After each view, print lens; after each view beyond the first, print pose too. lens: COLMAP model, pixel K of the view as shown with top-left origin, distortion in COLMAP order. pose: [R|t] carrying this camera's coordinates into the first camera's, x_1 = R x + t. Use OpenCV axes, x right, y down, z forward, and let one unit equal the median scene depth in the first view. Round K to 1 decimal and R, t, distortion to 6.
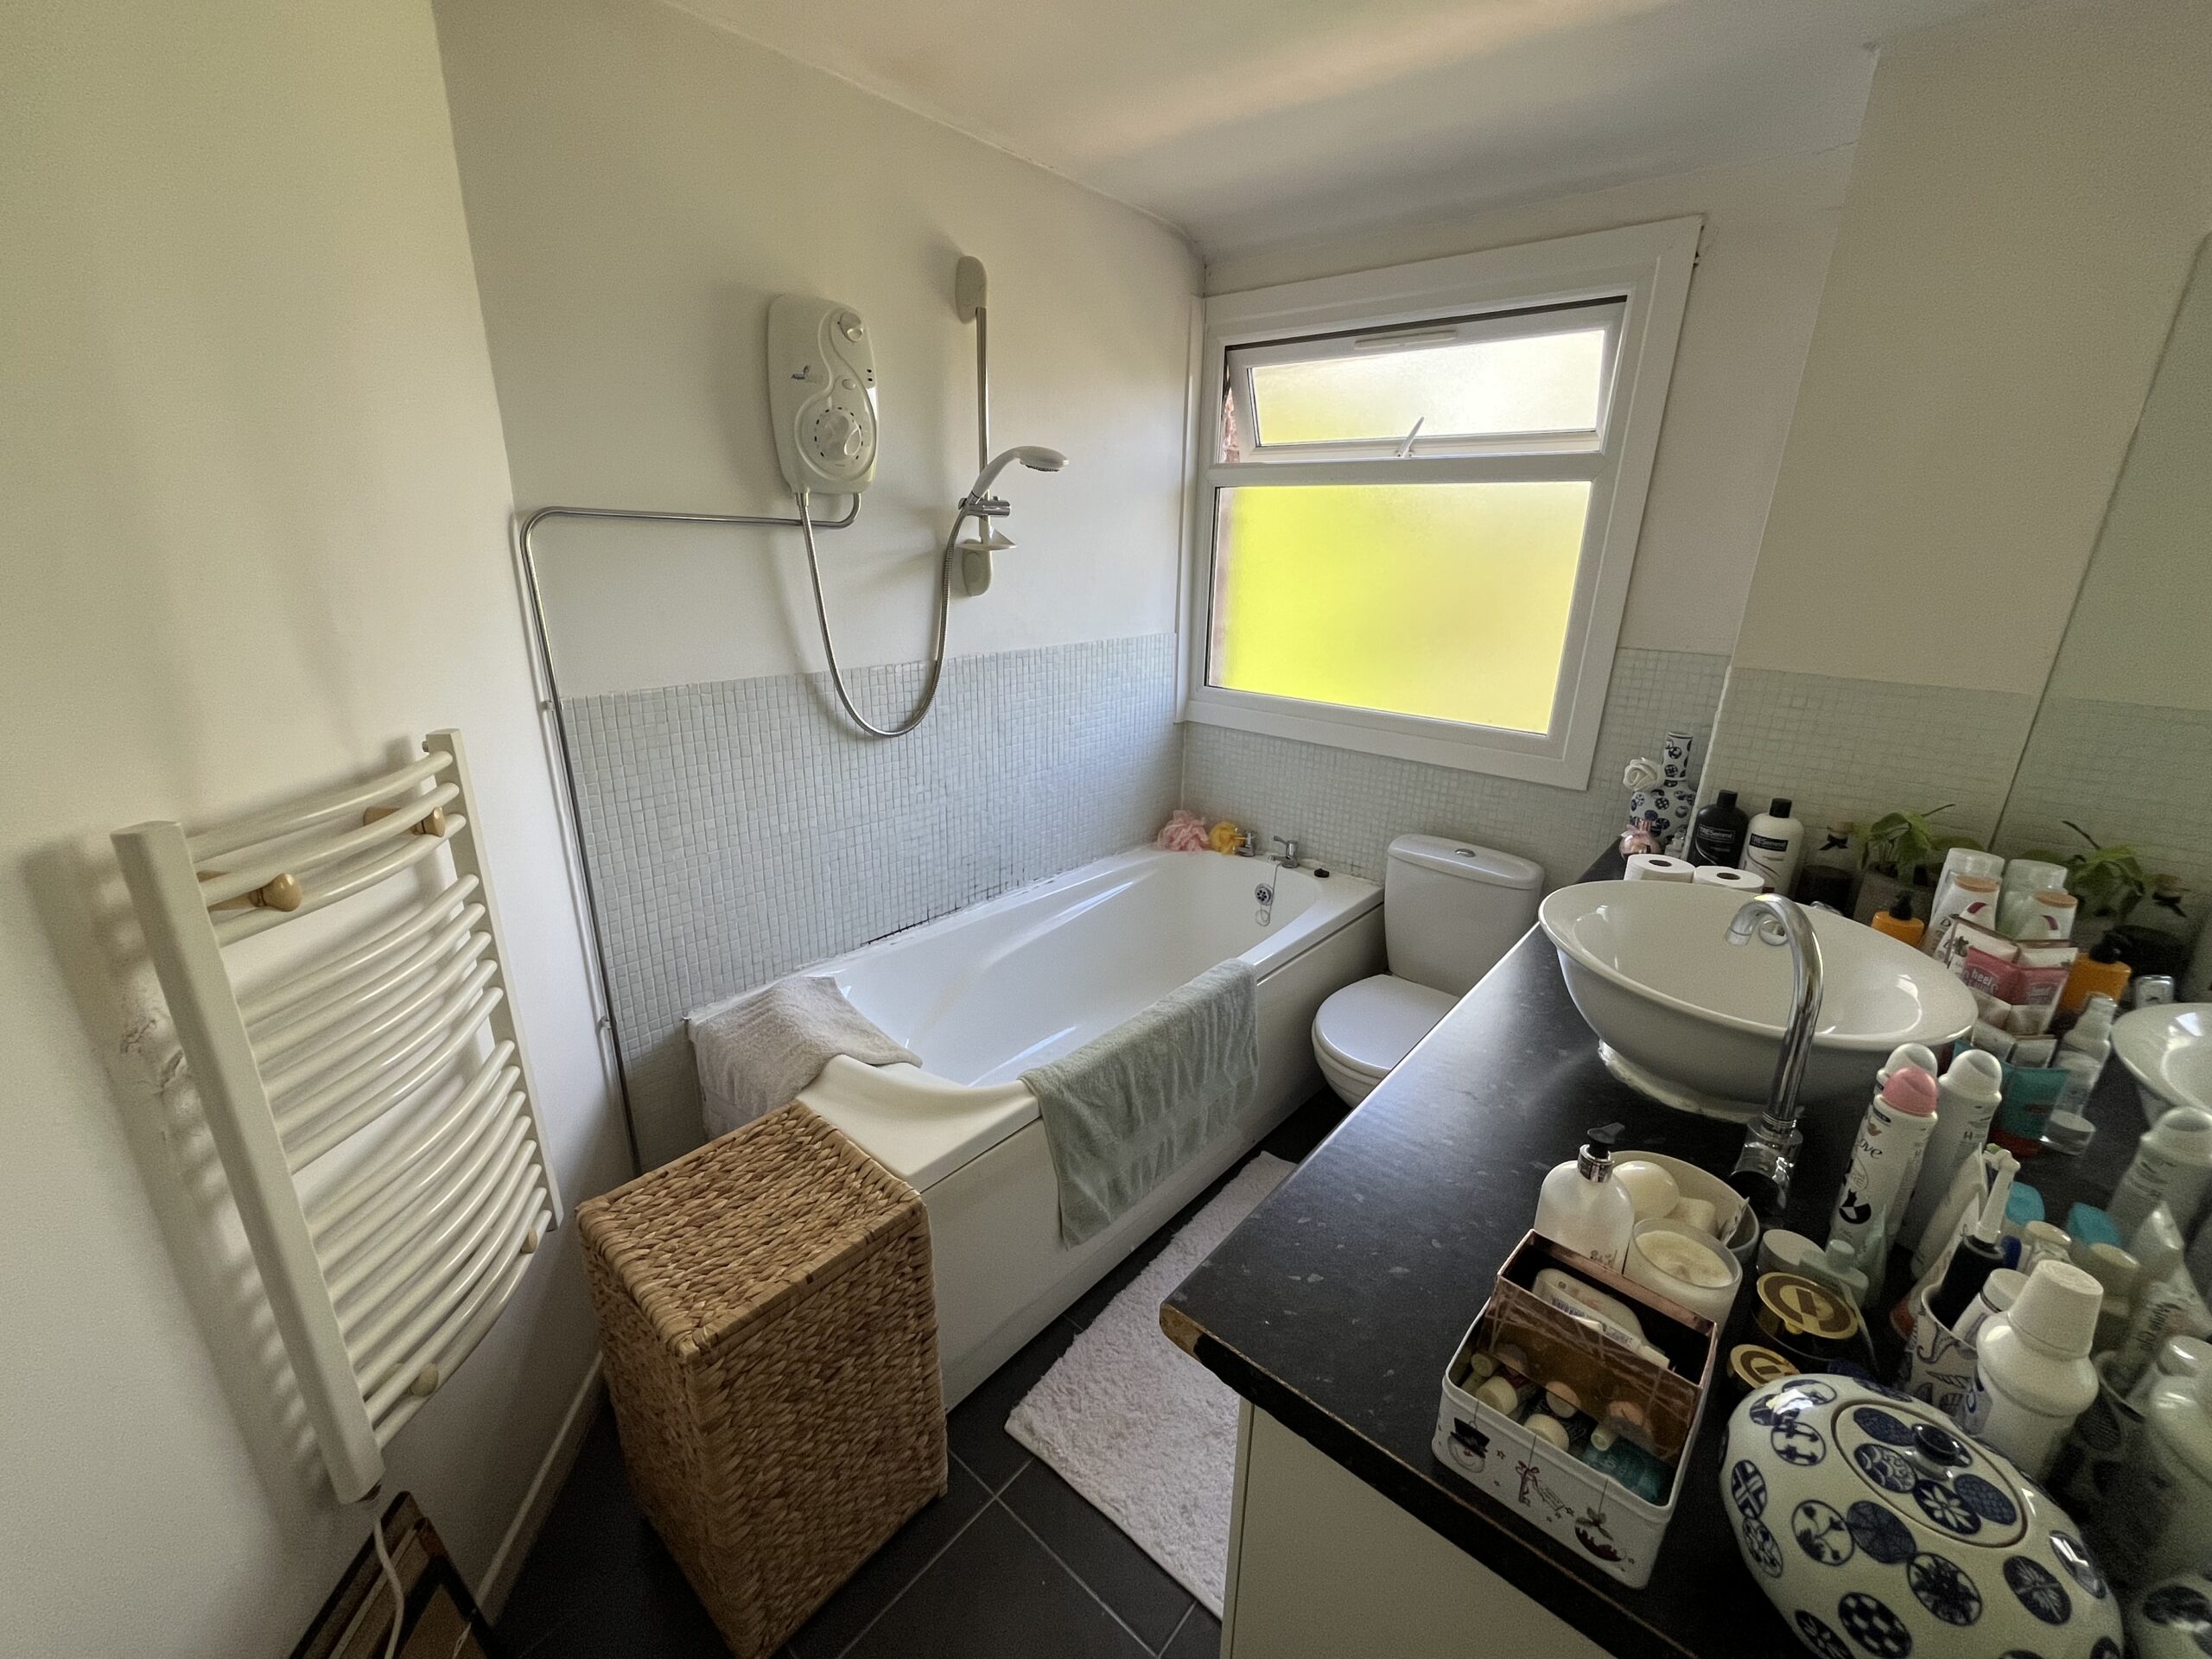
lens RADIAL K [[893.2, 0, 1098.8], [0, 893.2, 828.0], [0, 0, 1]] dist [-0.003926, -0.000335]
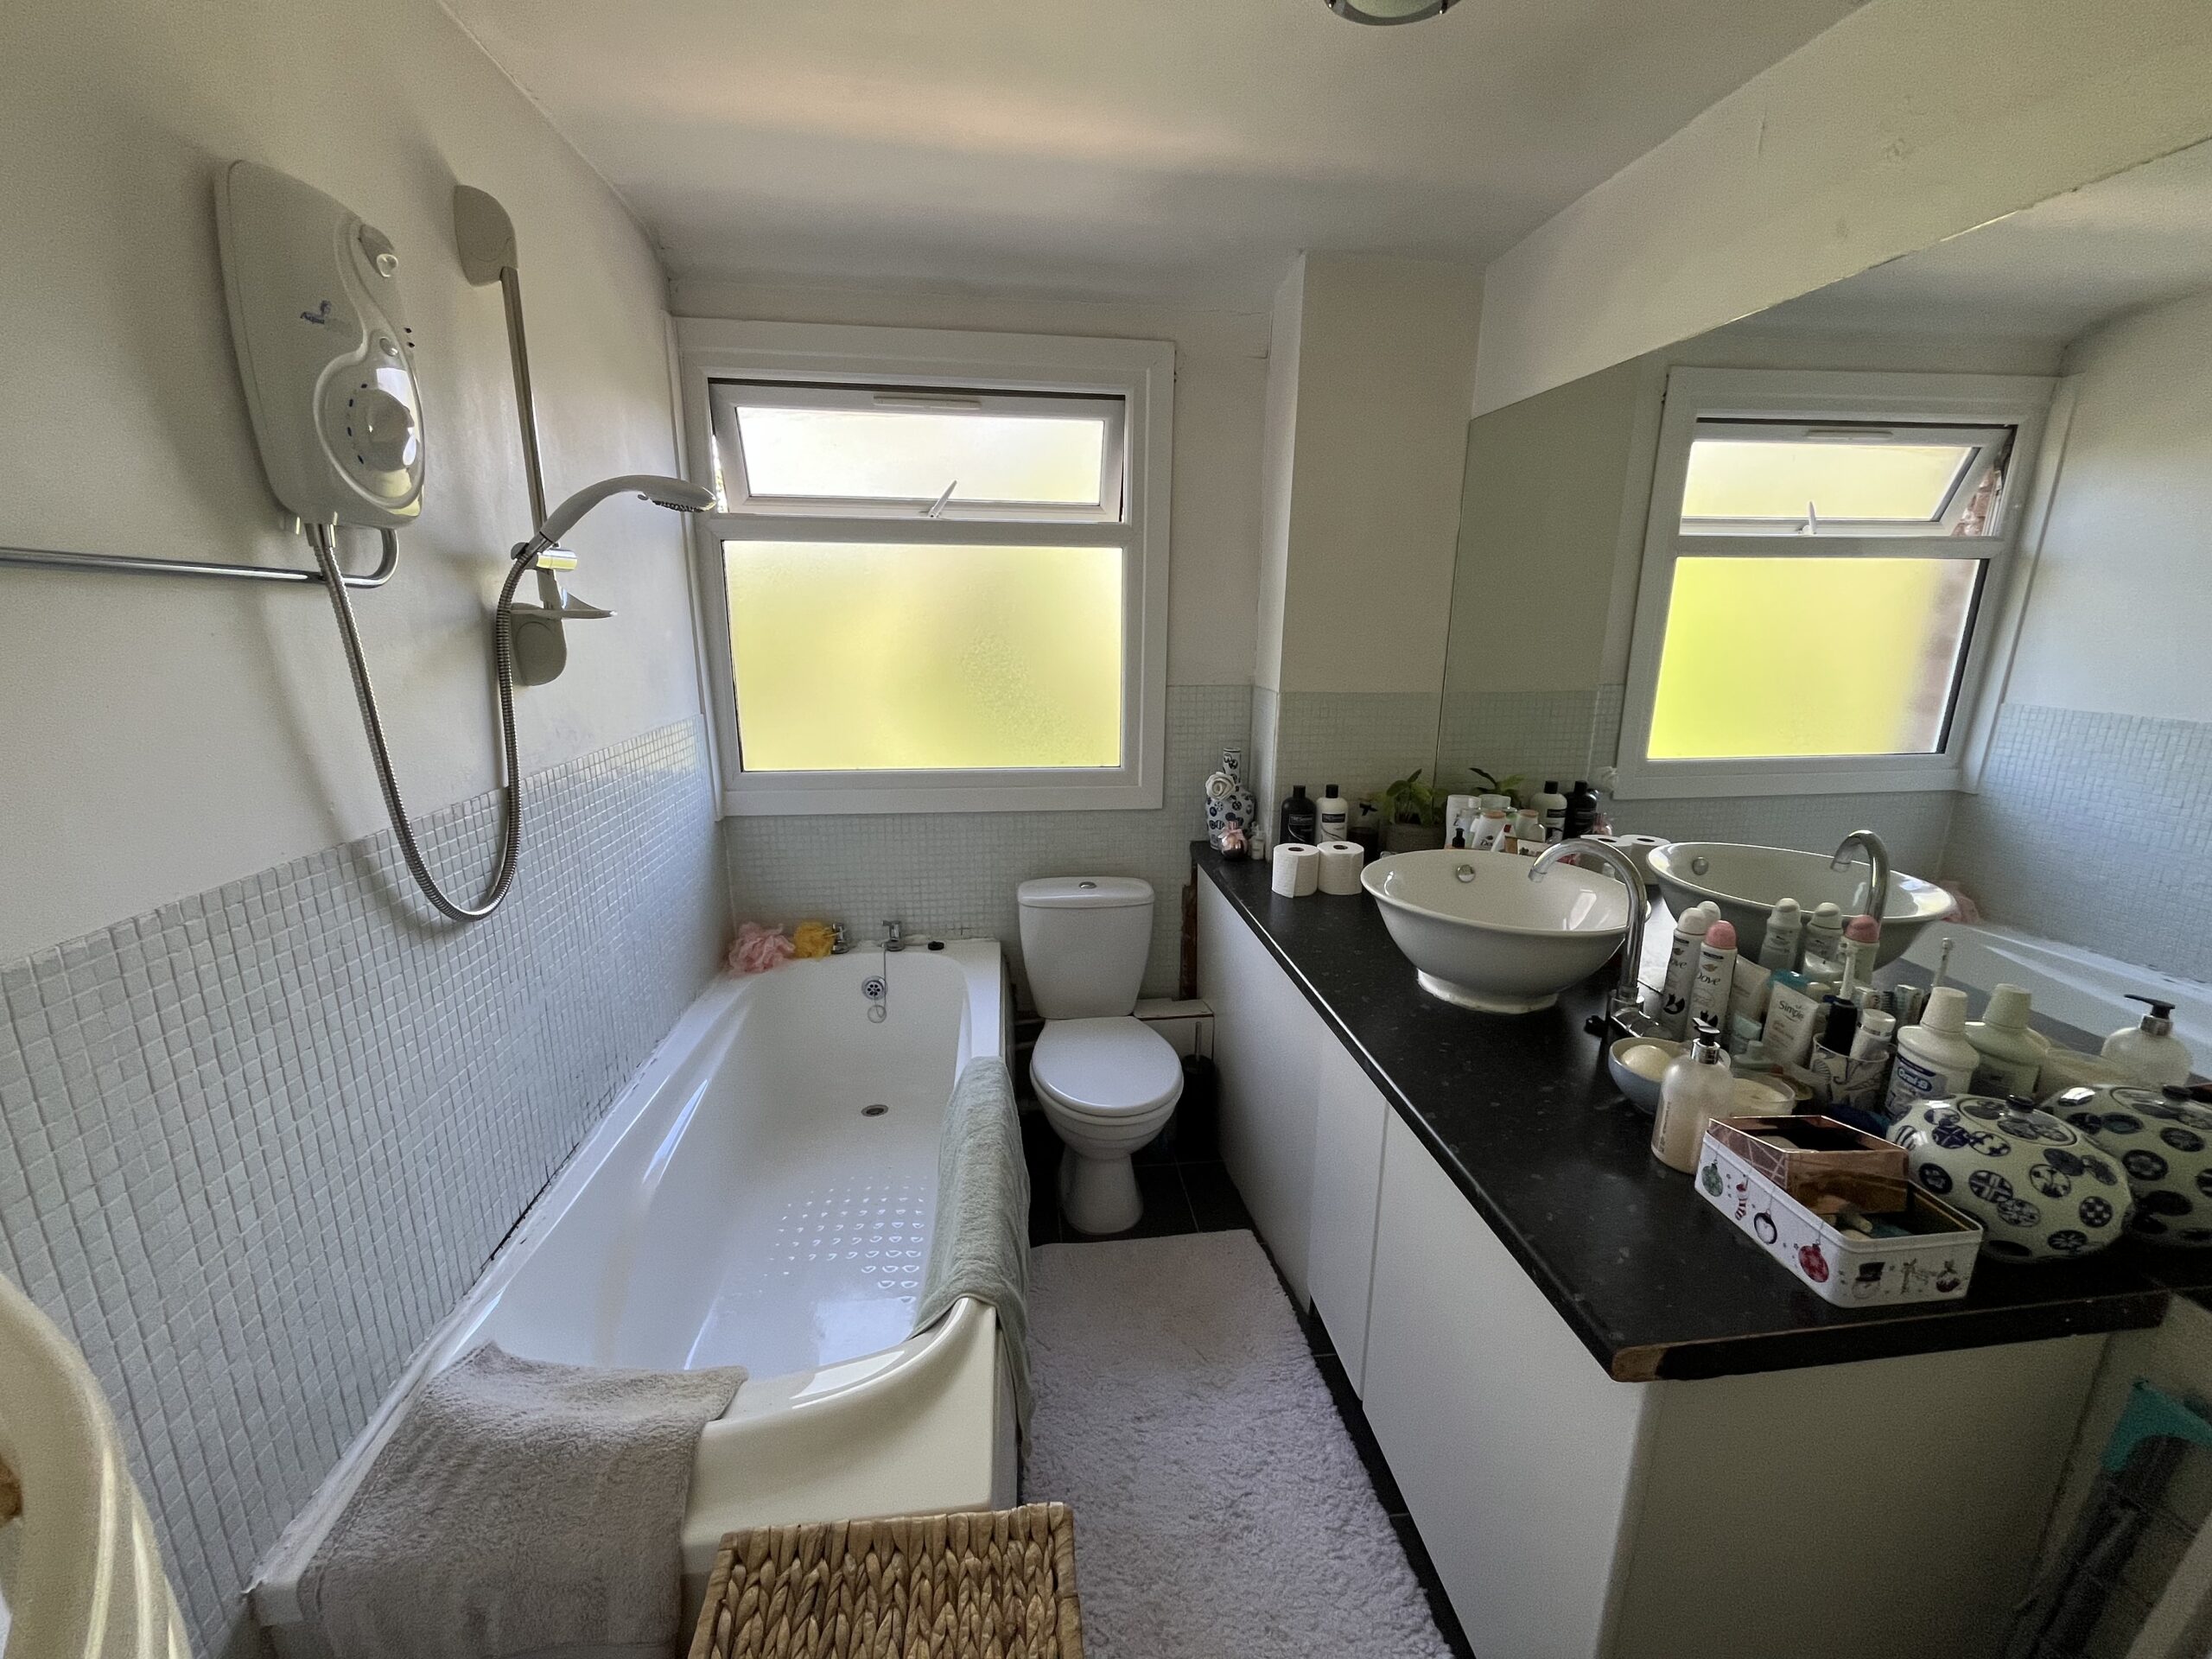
lens RADIAL K [[900.0, 0, 1108.2], [0, 900.0, 822.0], [0, 0, 1]] dist [-0.000951, -0.000399]
pose [[0.673256, -0.185663, 0.715720, -0.393312], [0.234585, 0.971589, 0.031370, -0.087899], [-0.701210, 0.146777, 0.697682, 0.262059]]
